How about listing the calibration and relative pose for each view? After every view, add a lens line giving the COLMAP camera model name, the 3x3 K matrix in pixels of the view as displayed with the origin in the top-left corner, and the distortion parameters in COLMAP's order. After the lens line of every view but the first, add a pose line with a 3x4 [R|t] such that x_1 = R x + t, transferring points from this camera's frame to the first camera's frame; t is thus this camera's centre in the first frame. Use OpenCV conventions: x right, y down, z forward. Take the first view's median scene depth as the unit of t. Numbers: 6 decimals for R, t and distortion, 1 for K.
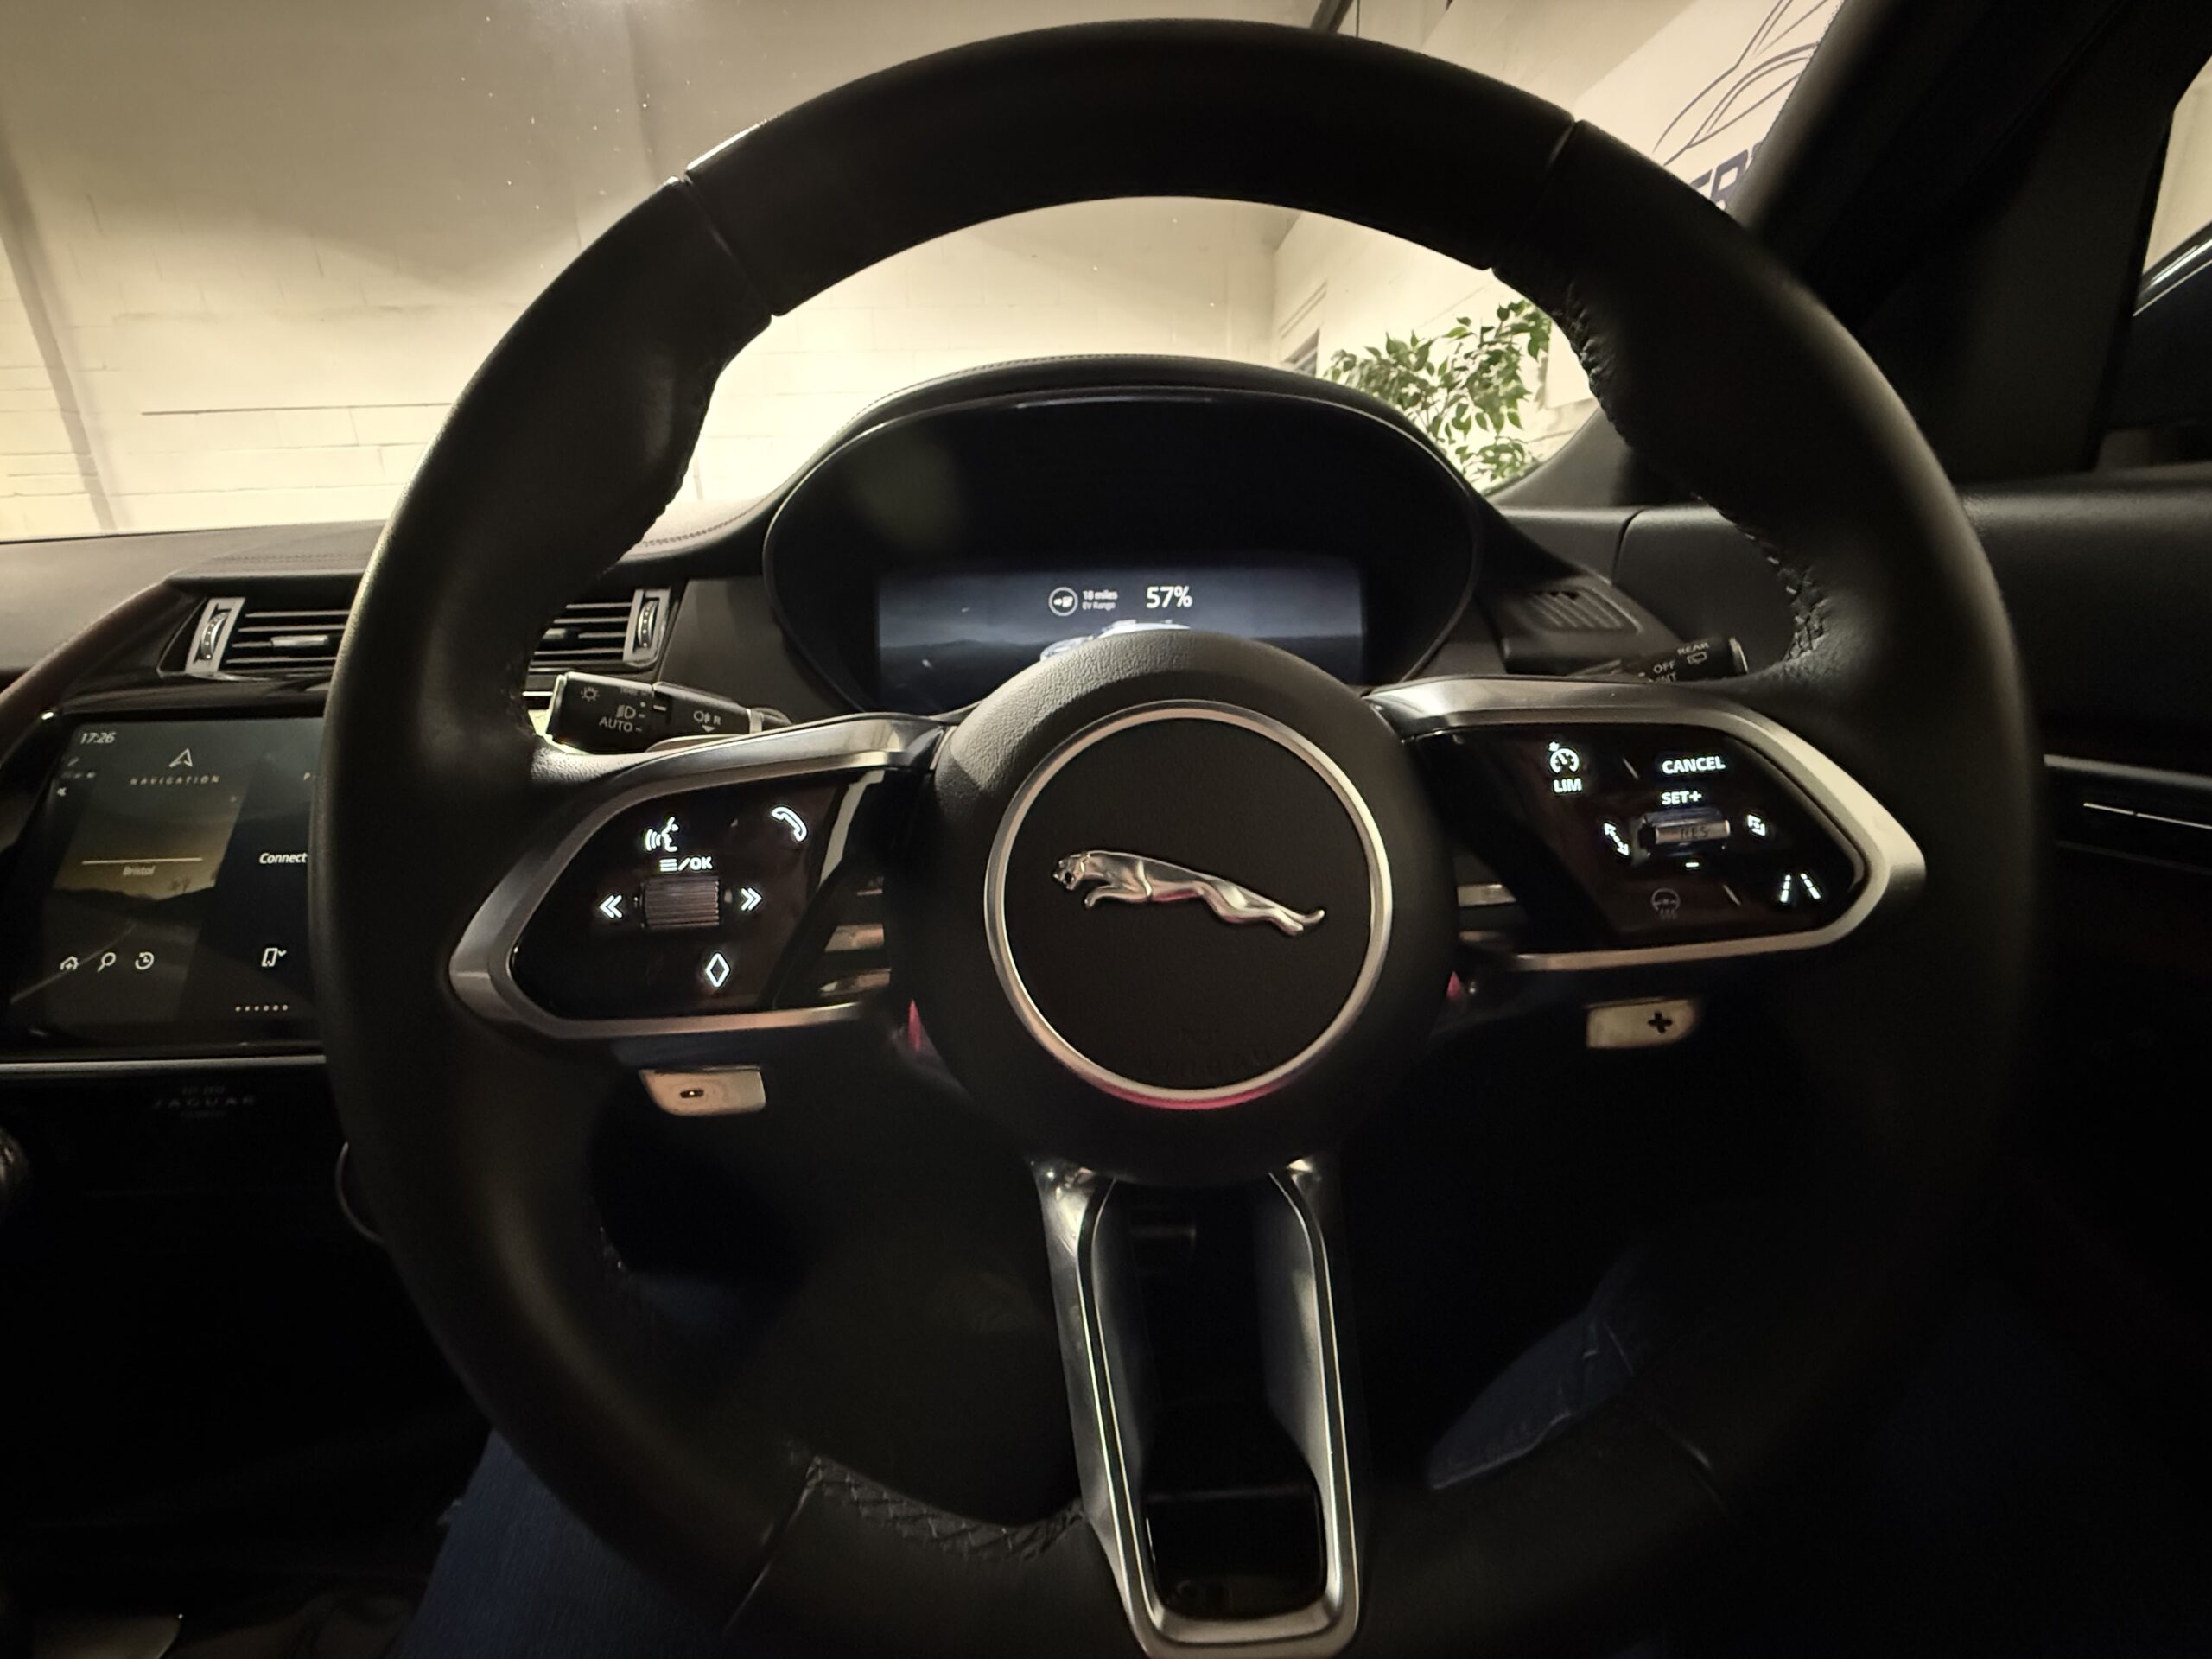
lens RADIAL K [[885.2, 0, 1106.0], [0, 885.2, 829.5], [0, 0, 1]] dist [-0.000333, -0.000230]
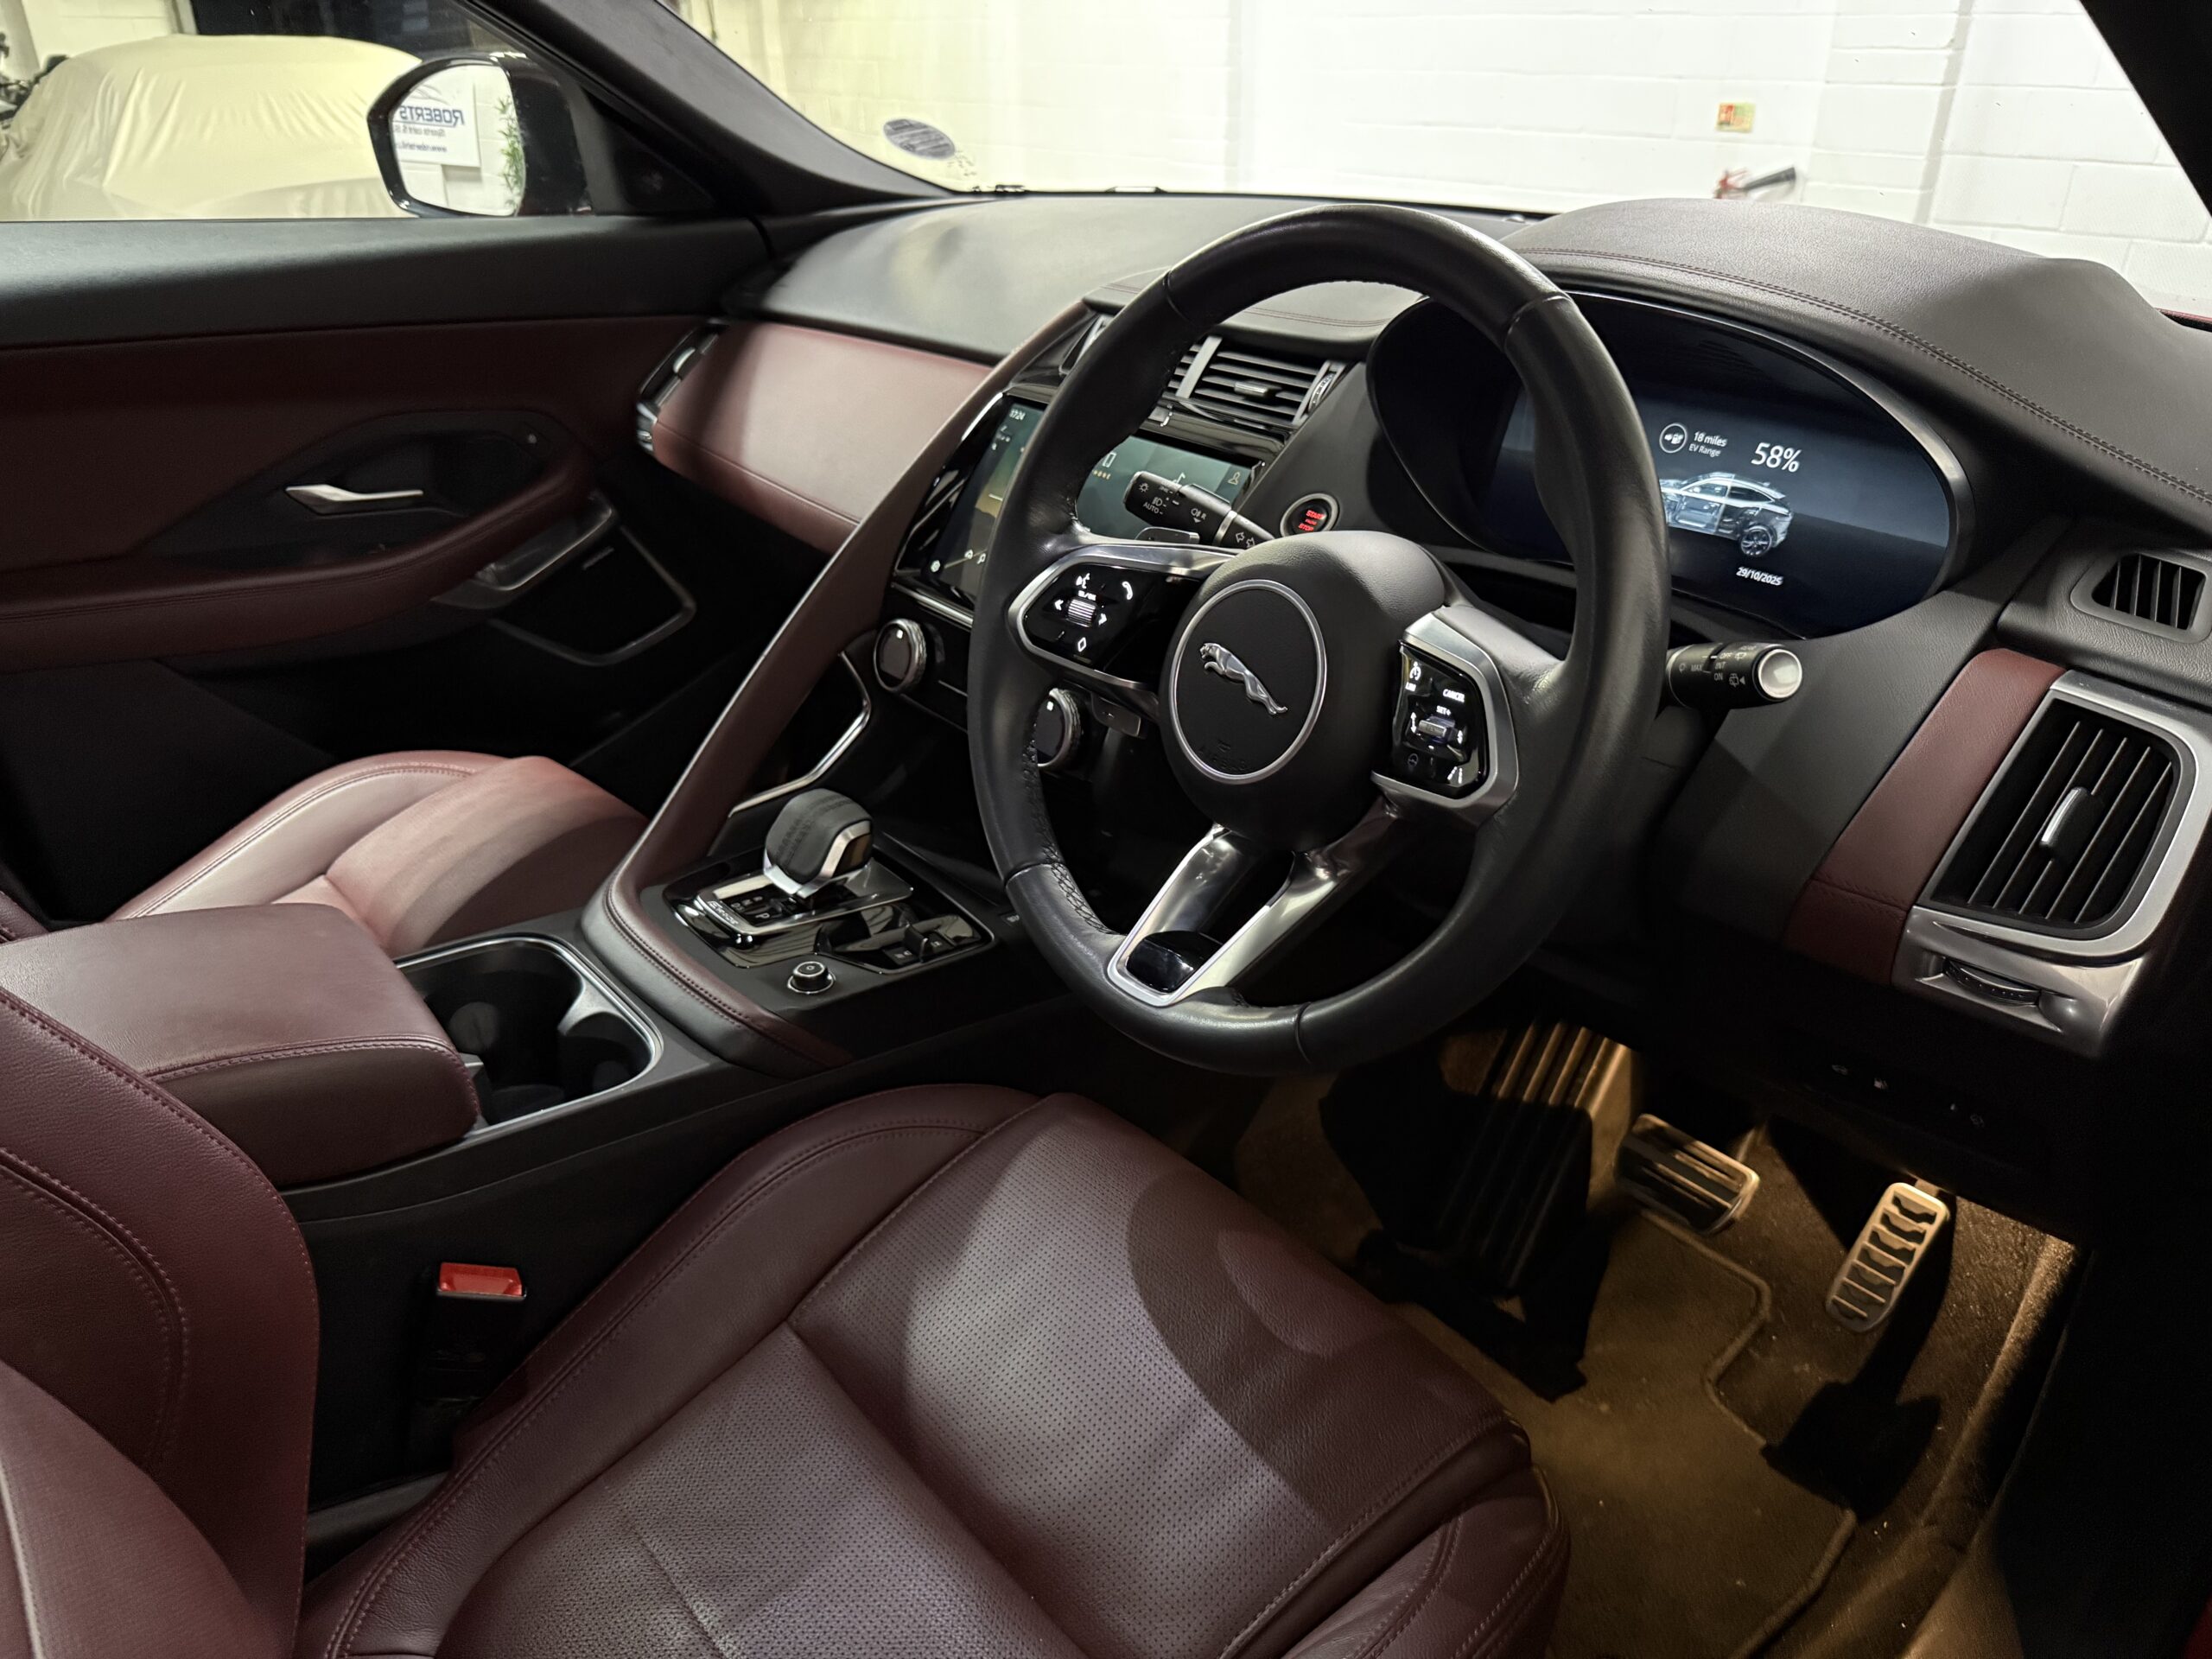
lens RADIAL K [[1573.7, 0, 1110.6], [0, 1573.7, 862.2], [0, 0, 1]] dist [-0.068342, -0.002042]
pose [[0.623630, 0.382425, -0.681790, 2.207905], [-0.241858, 0.923764, 0.296925, -0.467098], [0.743364, -0.020275, 0.668579, -1.408644]]
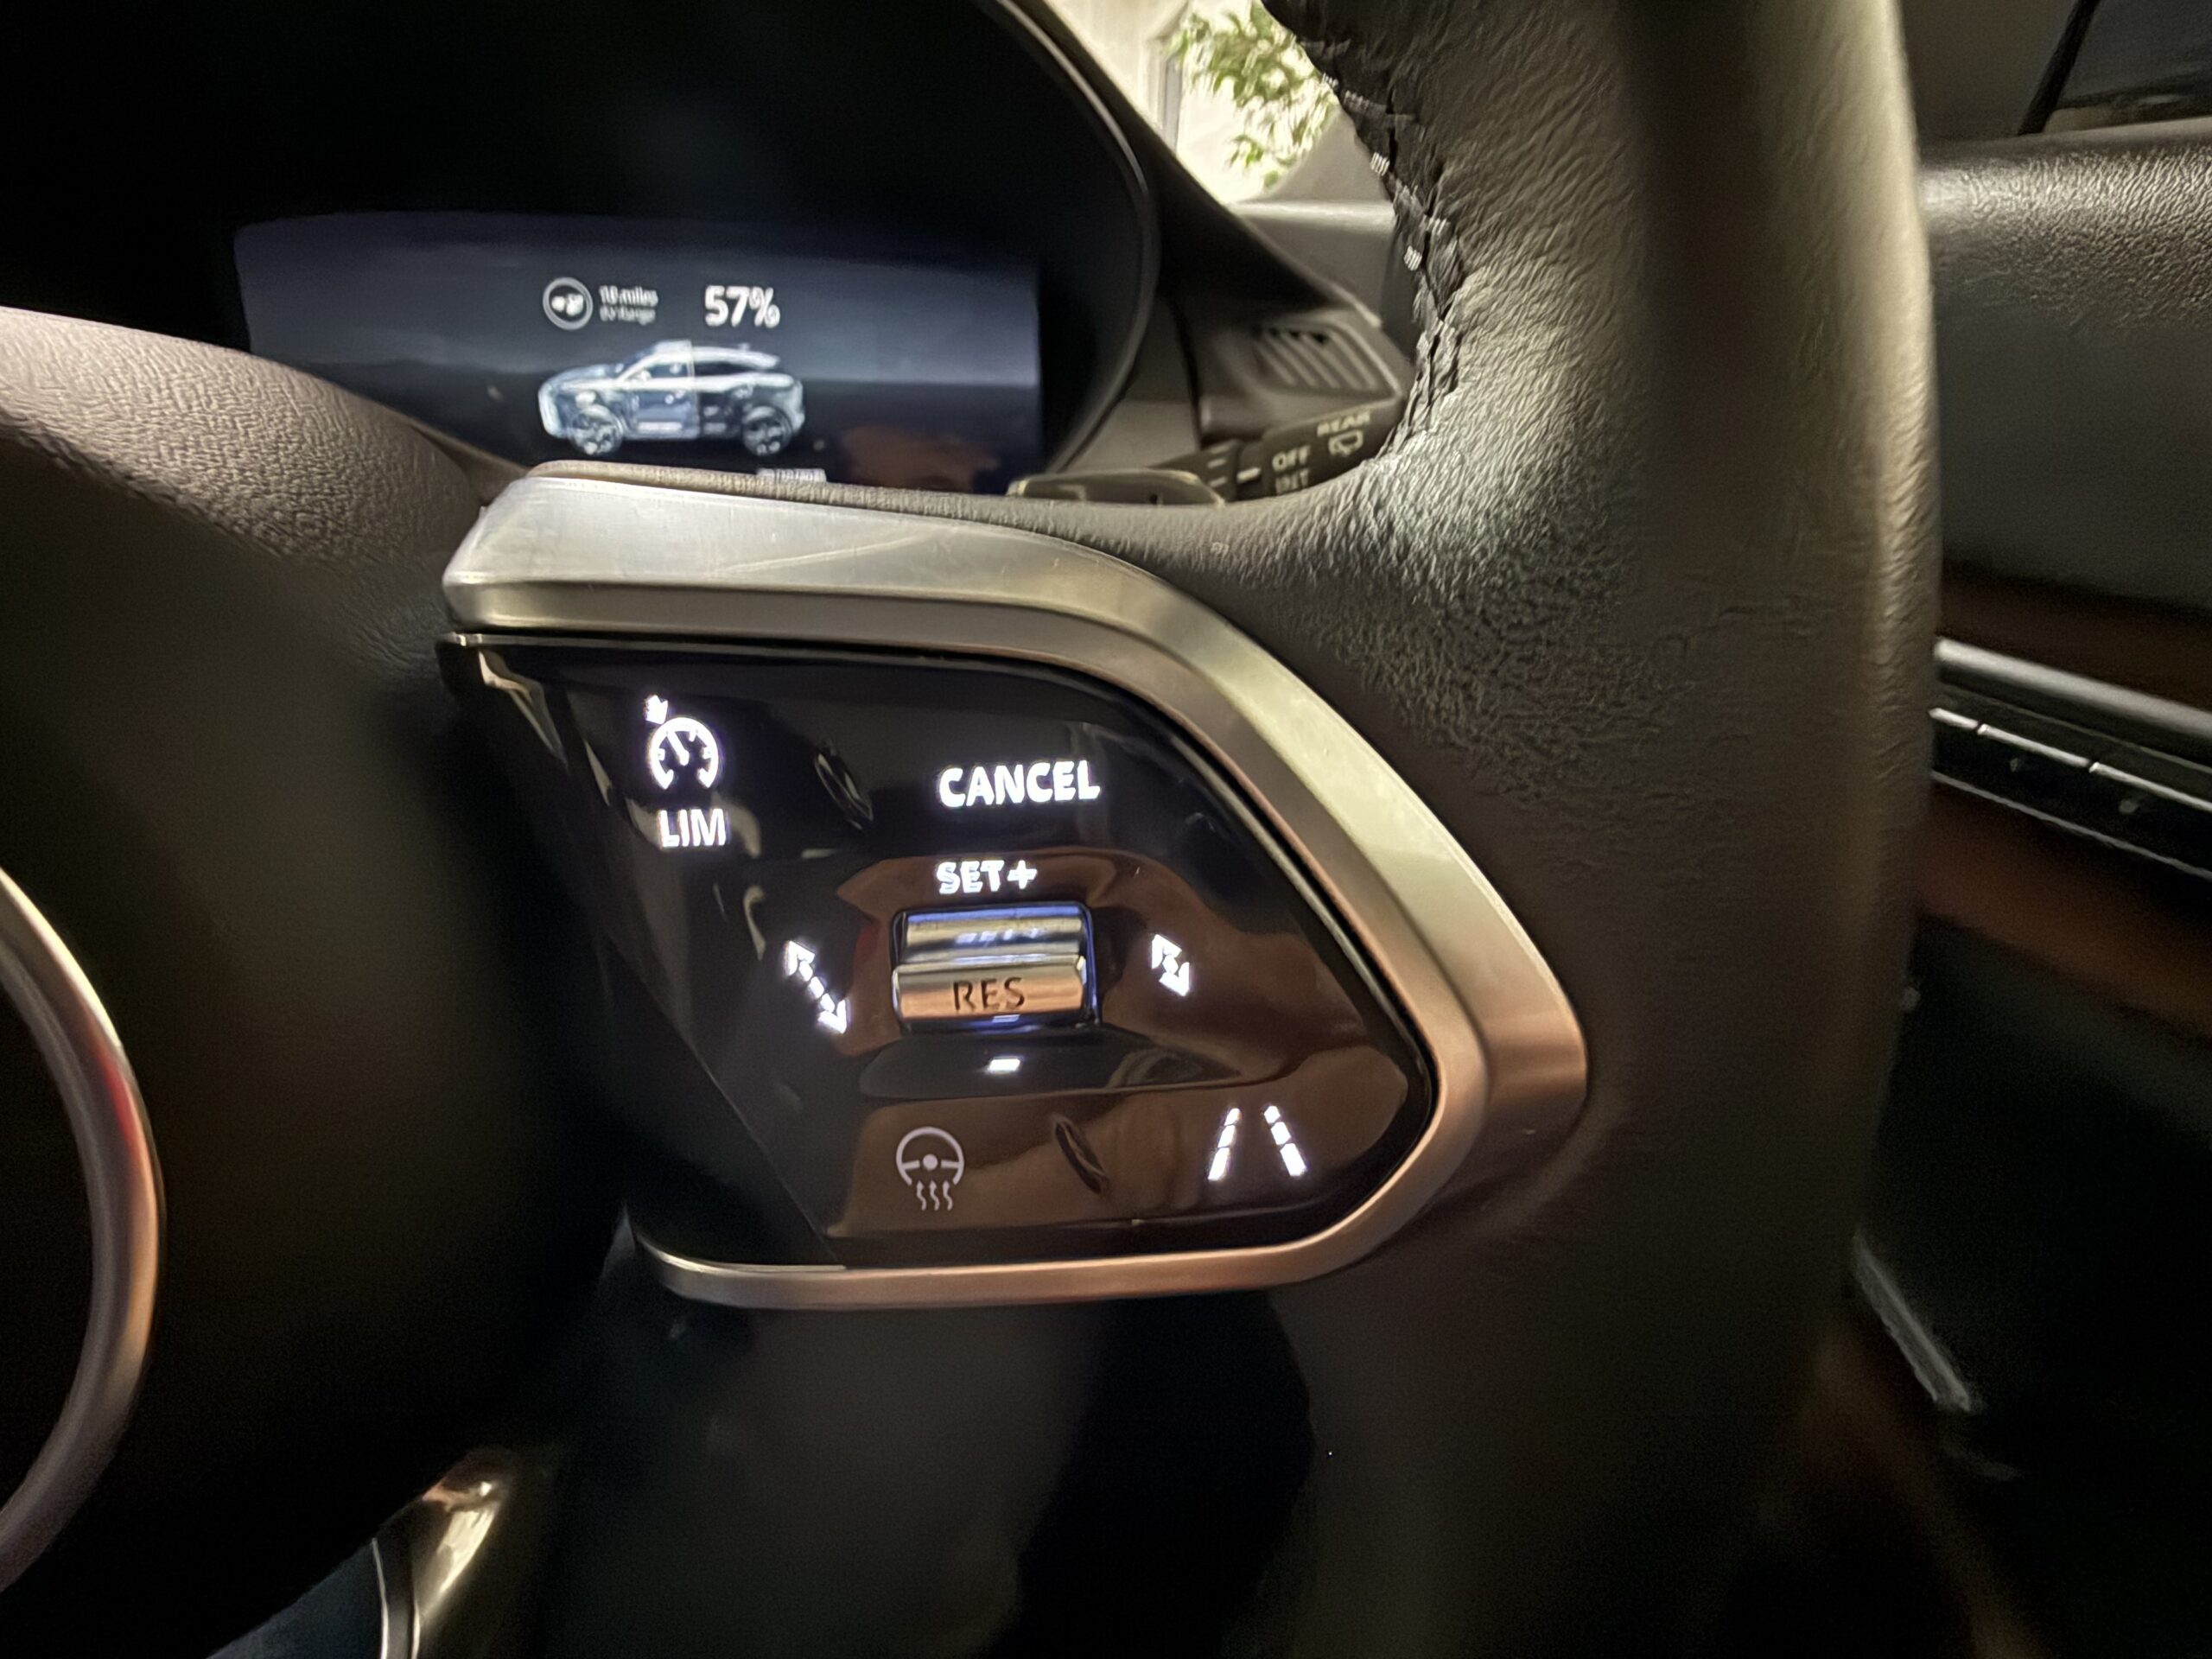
lens RADIAL K [[901.2, 0, 1099.8], [0, 901.2, 833.8], [0, 0, 1]] dist [0.000275, -0.000042]
pose [[0.989315, -0.017692, 0.144719, 0.575263], [-0.017332, 0.971301, 0.237223, -0.121634], [-0.144762, -0.237196, 0.960615, 0.591387]]
